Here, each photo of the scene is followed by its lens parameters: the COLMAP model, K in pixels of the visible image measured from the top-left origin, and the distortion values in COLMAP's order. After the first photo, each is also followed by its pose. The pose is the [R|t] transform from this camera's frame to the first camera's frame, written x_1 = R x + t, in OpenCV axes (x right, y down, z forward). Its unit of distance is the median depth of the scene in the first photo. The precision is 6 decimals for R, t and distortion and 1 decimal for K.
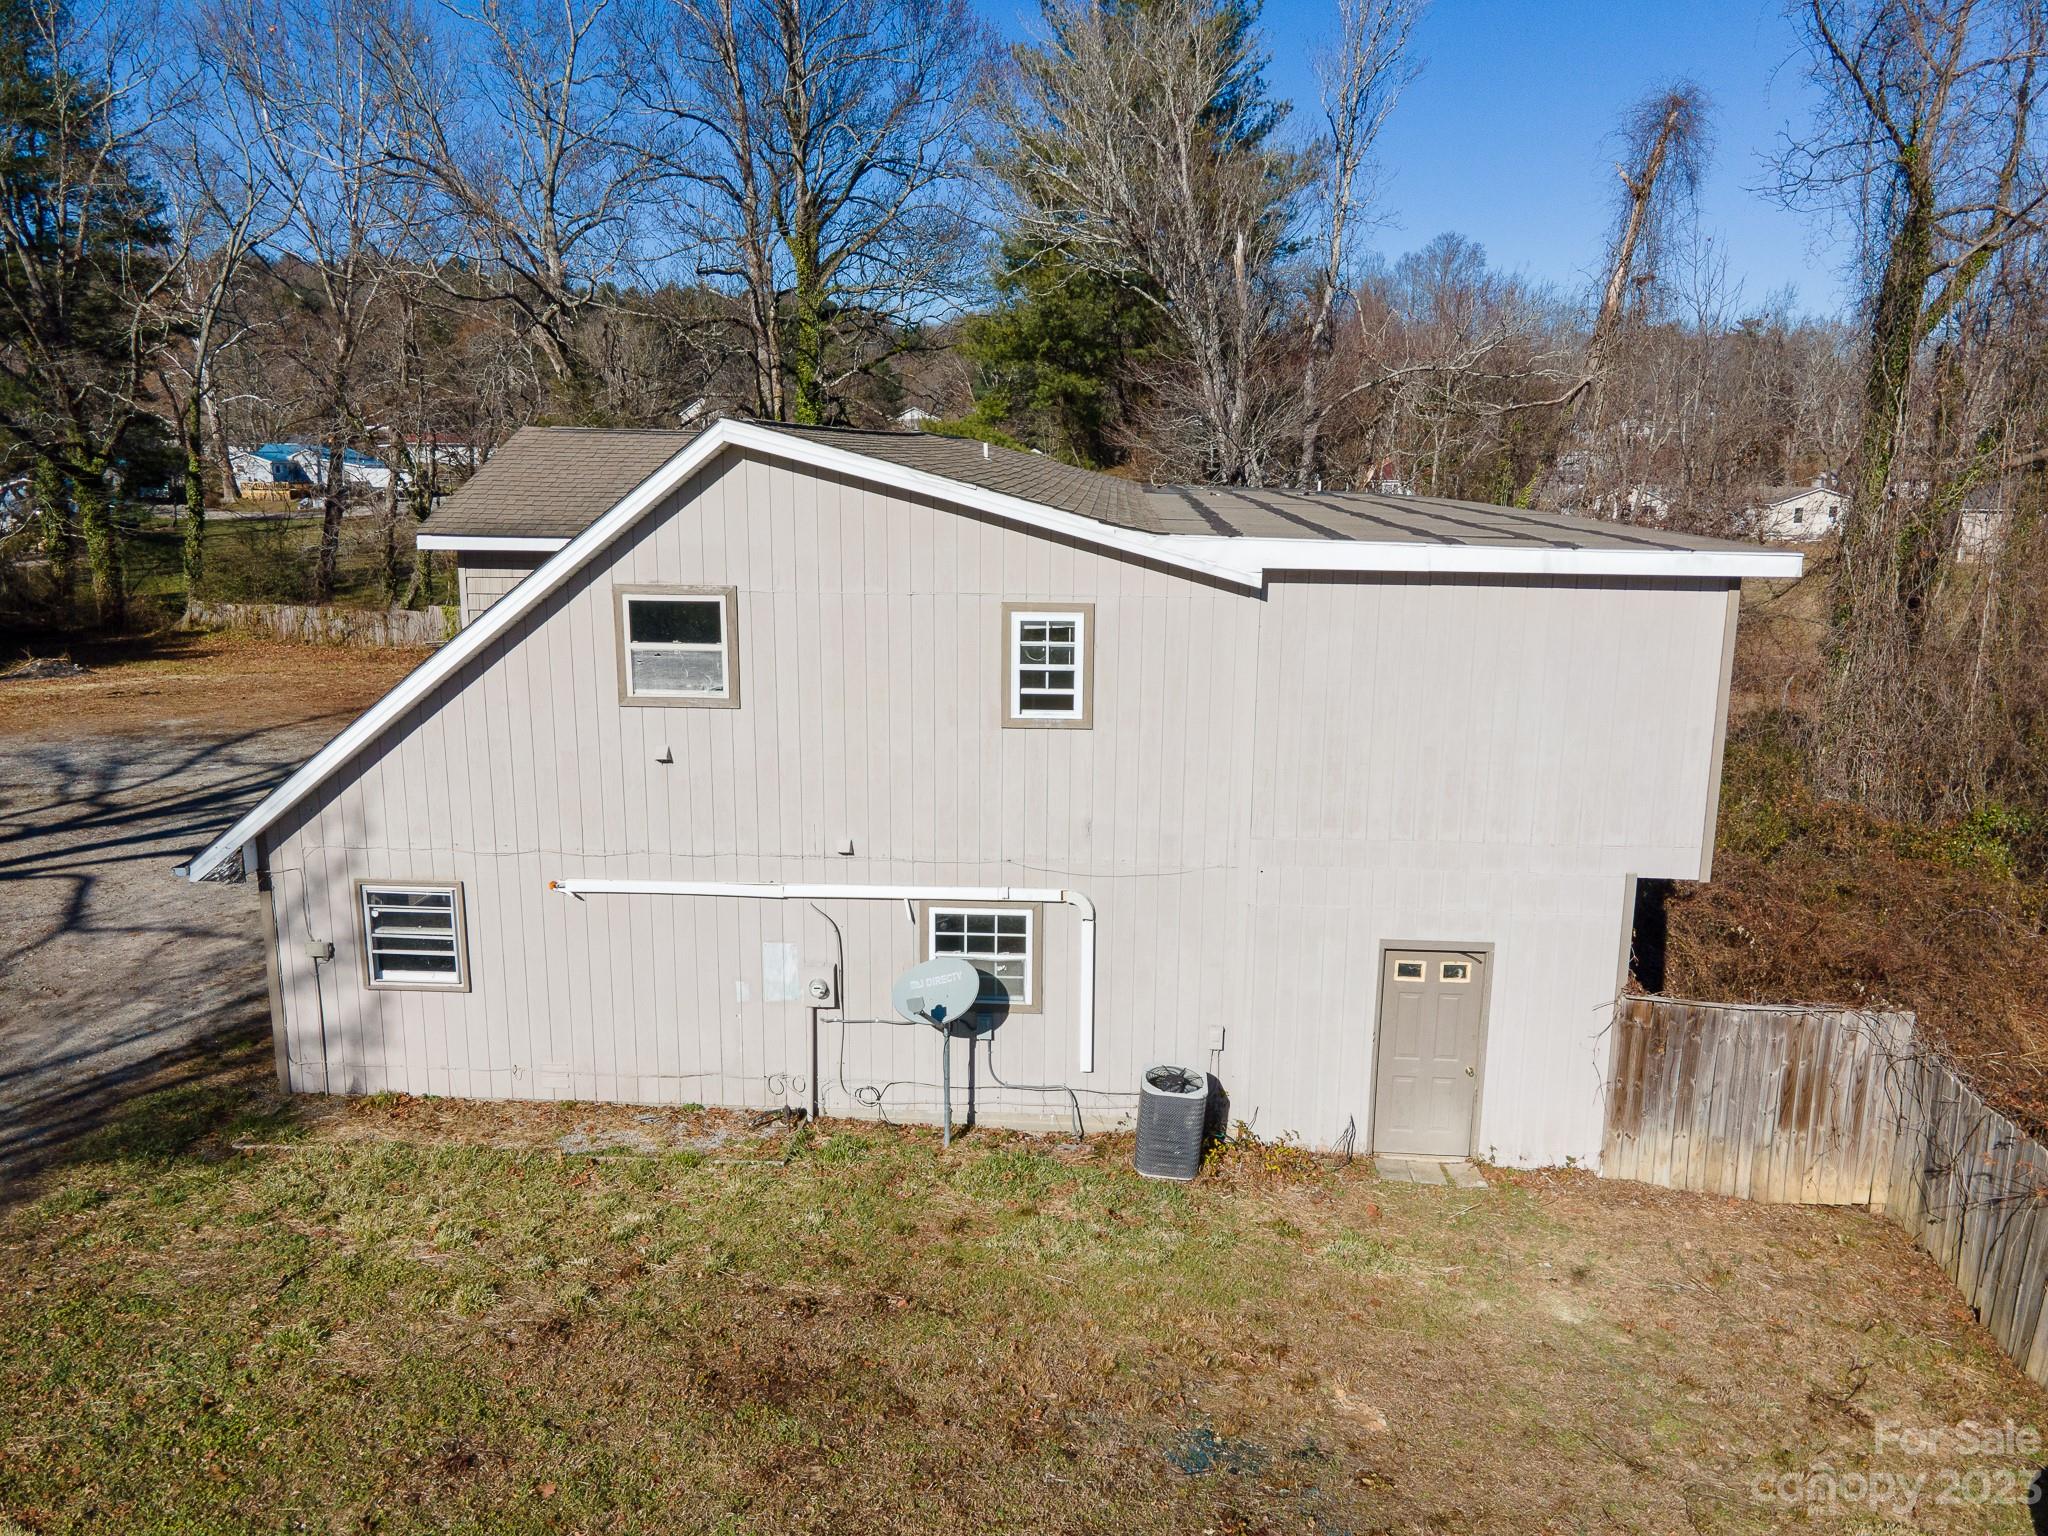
lens RADIAL K [[1507.1, 0, 1024.0], [0, 1507.1, 768.0], [0, 0, 1]] dist [0.003484, 0.083868]
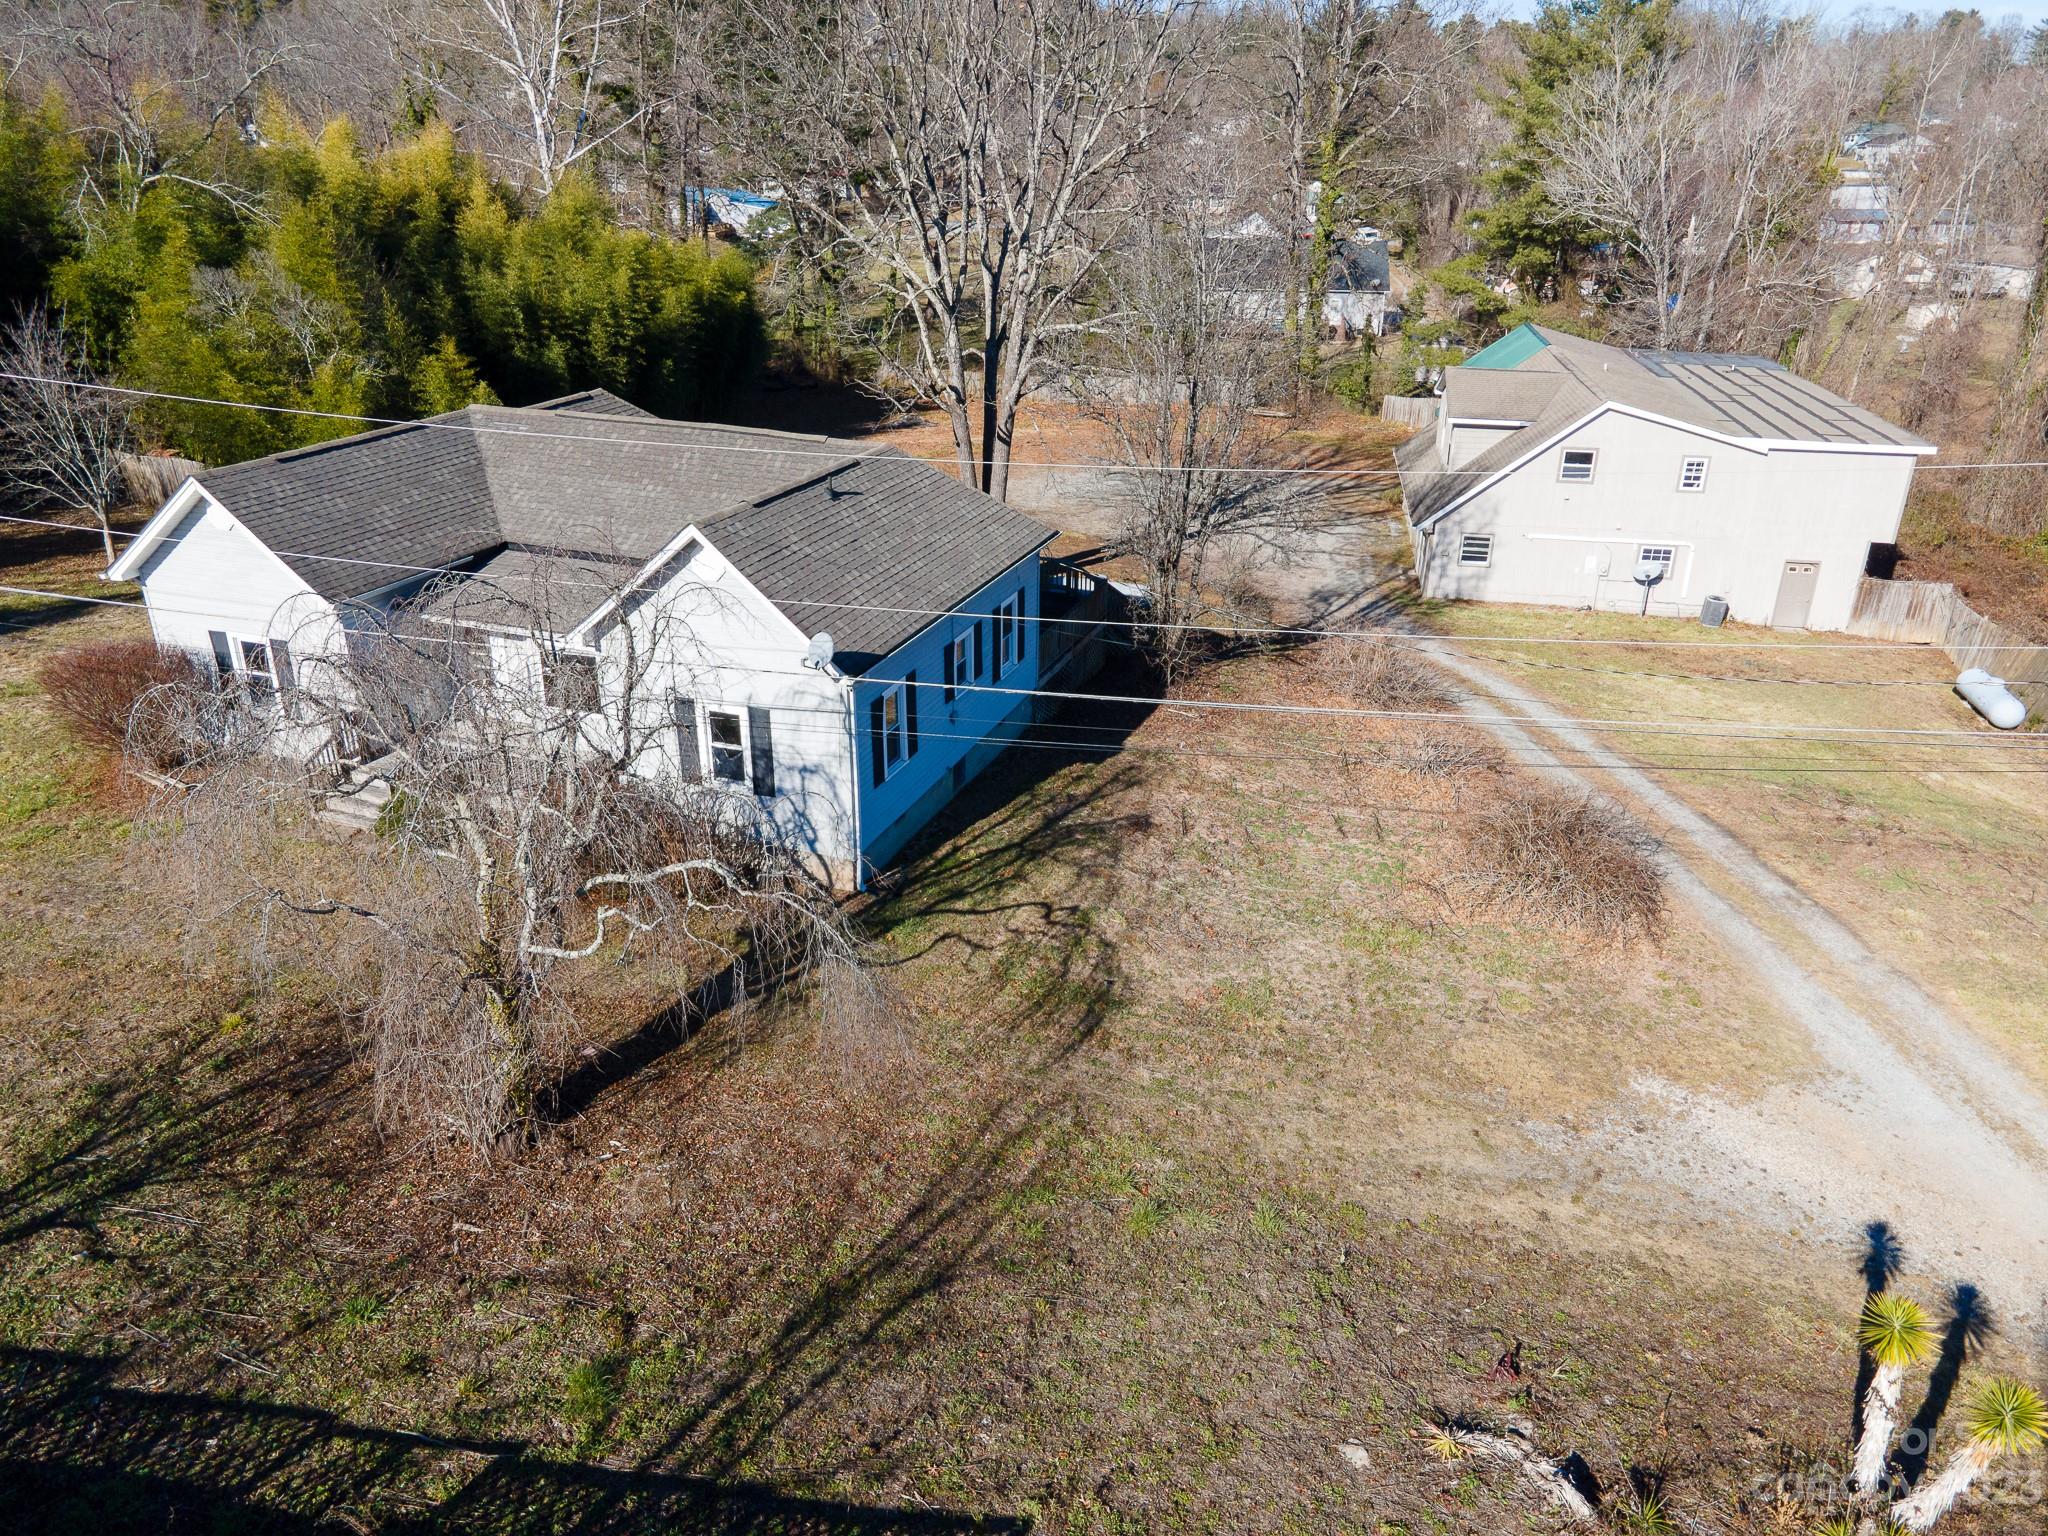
lens RADIAL K [[1507.1, 0, 1024.0], [0, 1507.1, 768.0], [0, 0, 1]] dist [0.003484, 0.083868]
pose [[0.993316, 0.050773, -0.103658, -1.056564], [-0.030046, 0.980837, 0.192499, -0.029271], [0.111445, -0.188098, 0.975807, -2.528407]]
